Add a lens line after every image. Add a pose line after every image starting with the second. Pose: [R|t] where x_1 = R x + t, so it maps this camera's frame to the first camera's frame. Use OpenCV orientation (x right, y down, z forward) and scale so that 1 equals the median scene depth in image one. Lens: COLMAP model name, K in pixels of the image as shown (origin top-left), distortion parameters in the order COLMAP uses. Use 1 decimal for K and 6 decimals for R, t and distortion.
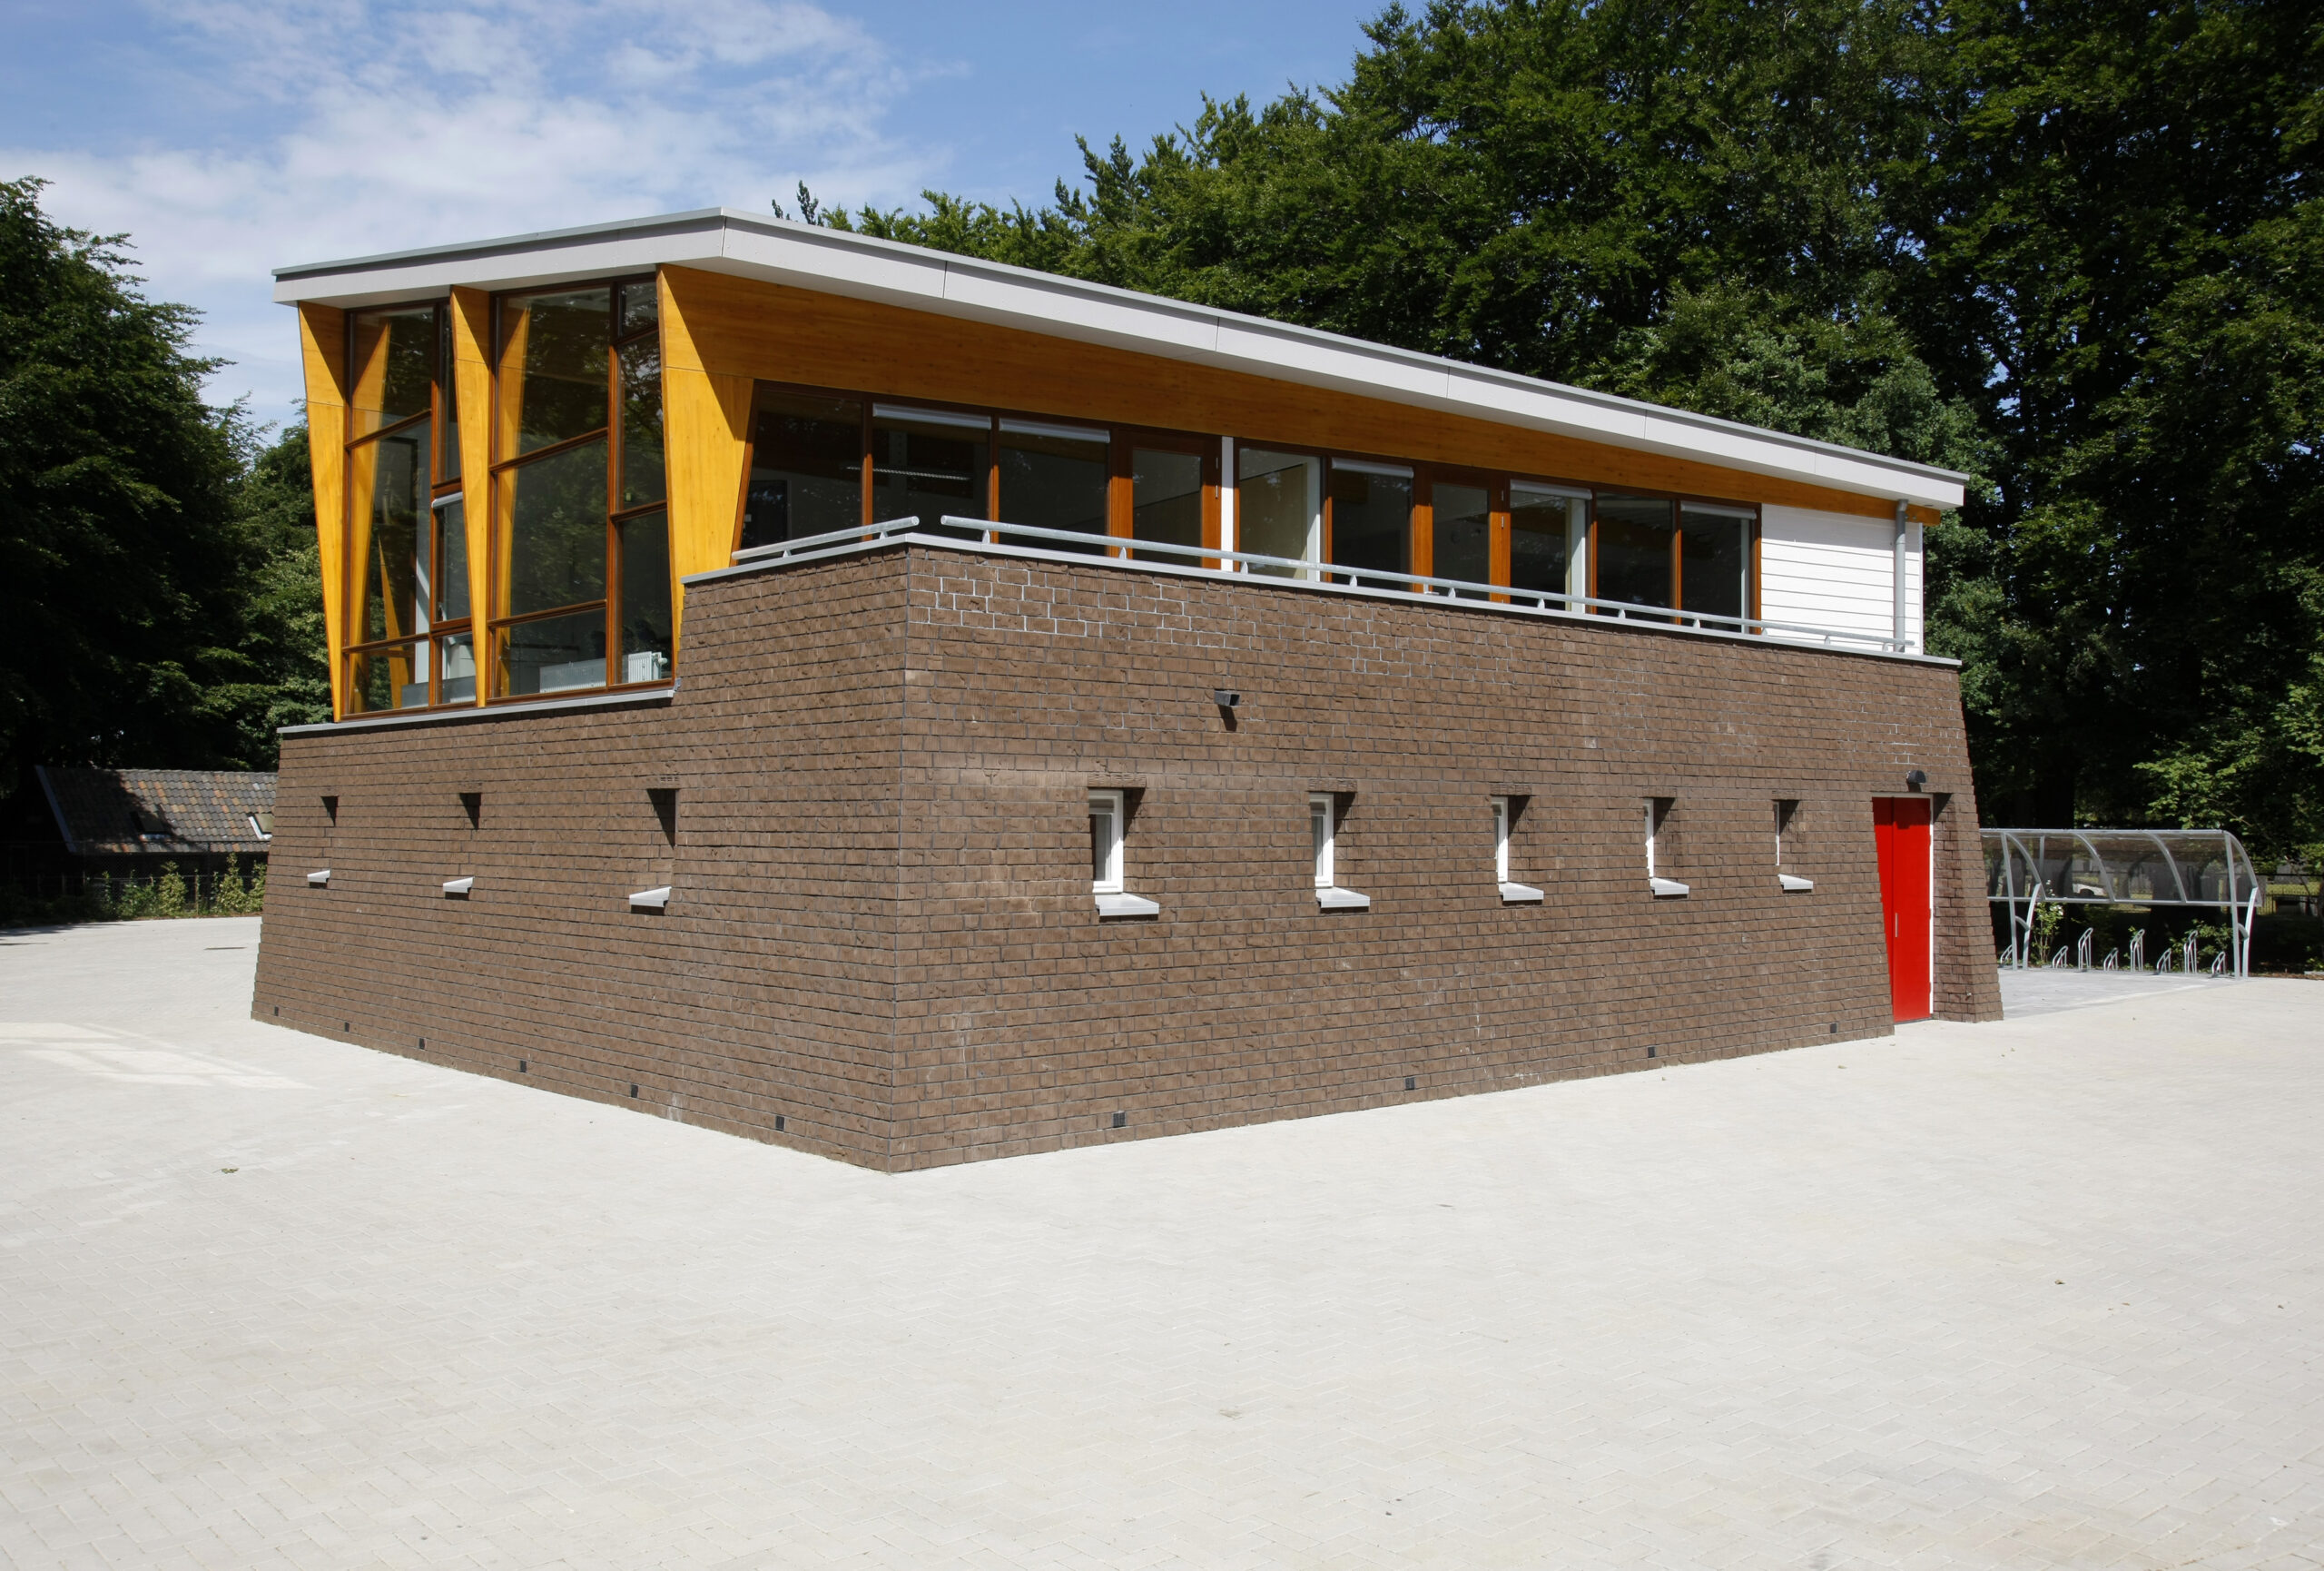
lens RADIAL K [[2063.4, 0, 1253.3], [0, 2063.4, 770.7], [0, 0, 1]] dist [-0.078859, 0.129517]
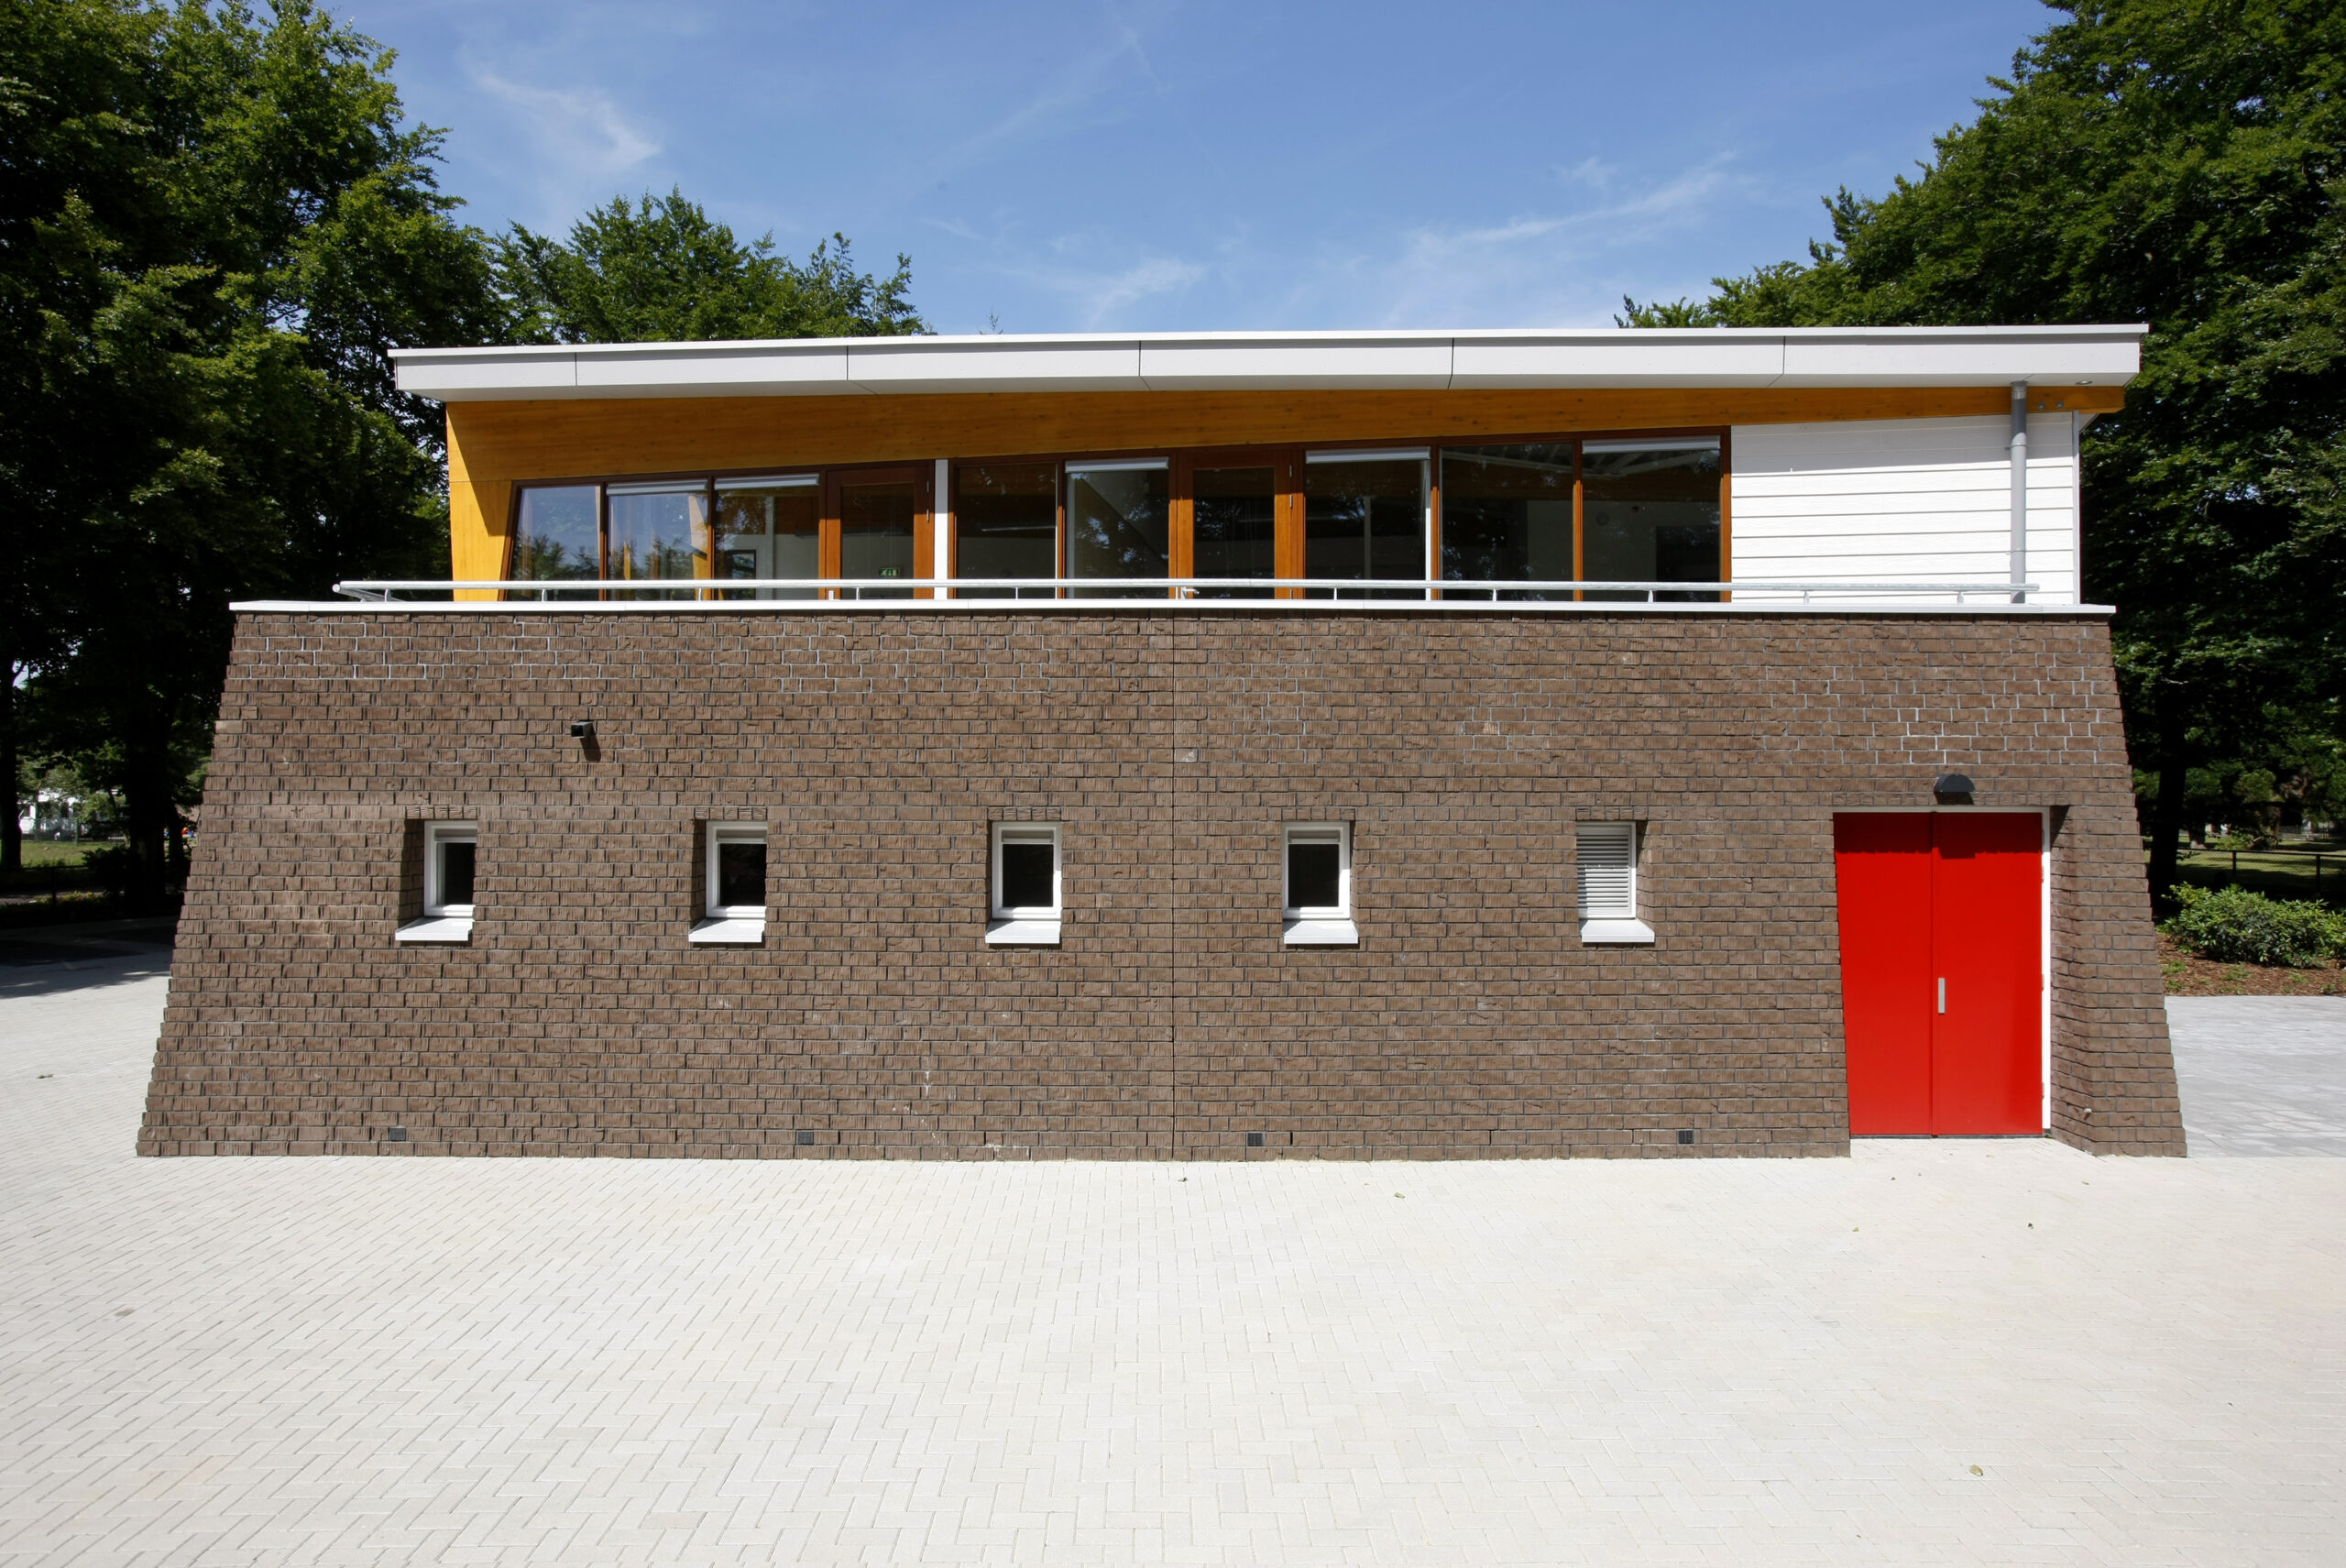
lens RADIAL K [[1613.3, 0, 1173.0], [0, 1613.3, 784.0], [0, 0, 1]] dist [-0.041735, 0.001551]
pose [[0.723811, -0.031753, -0.689268, 0.549225], [0.019586, 0.999484, -0.025477, 0.013020], [0.689720, 0.004940, 0.724059, 0.473977]]
